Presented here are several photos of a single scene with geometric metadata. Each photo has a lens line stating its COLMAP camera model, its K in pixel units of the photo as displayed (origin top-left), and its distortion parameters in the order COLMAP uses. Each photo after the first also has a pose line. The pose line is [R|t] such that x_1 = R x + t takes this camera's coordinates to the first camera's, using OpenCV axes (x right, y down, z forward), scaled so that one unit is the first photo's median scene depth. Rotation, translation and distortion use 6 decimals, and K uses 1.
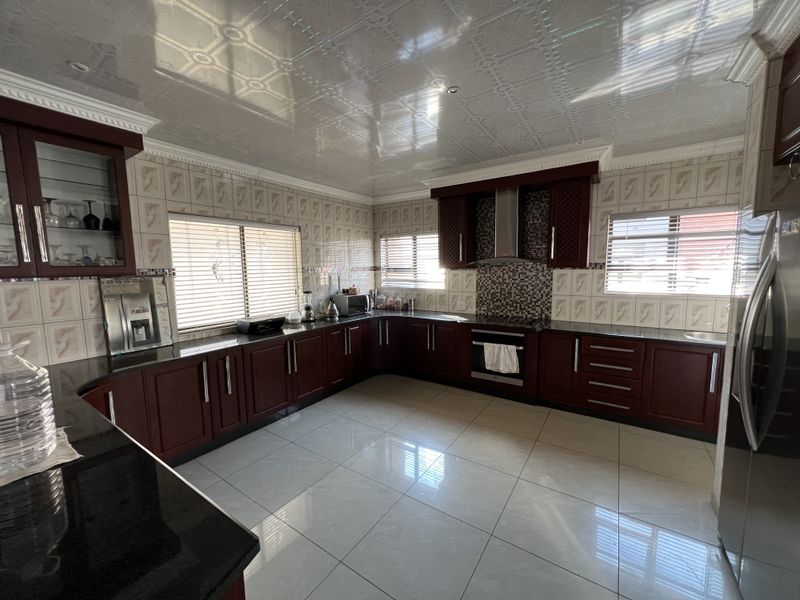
lens RADIAL K [[318.5, 0, 400.0], [0, 318.5, 300.0], [0, 0, 1]] dist [-0.000049, -0.000128]
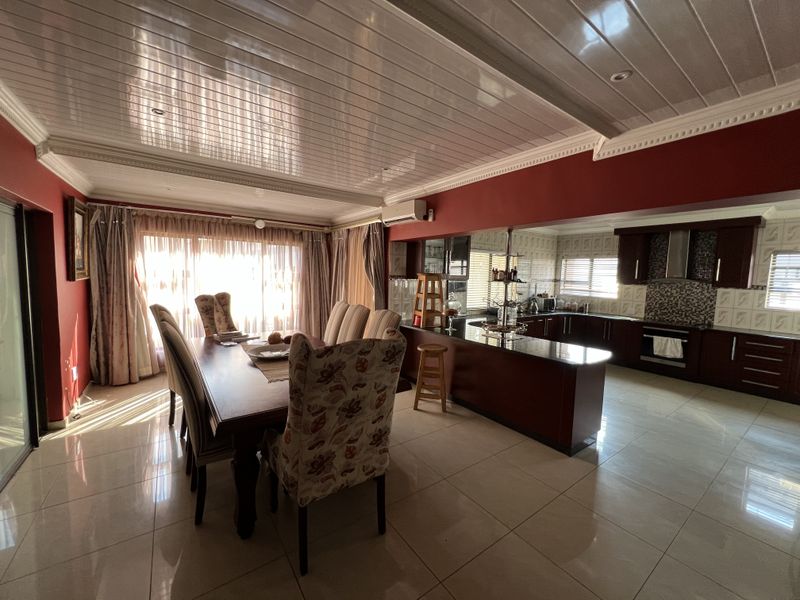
lens RADIAL K [[318.5, 0, 400.0], [0, 318.5, 300.0], [0, 0, 1]] dist [-0.000049, -0.000128]
pose [[0.939026, 0.068022, -0.337050, -0.322958], [-0.075765, 0.997077, -0.009859, 0.068217], [0.335394, 0.034794, 0.941435, -0.714849]]
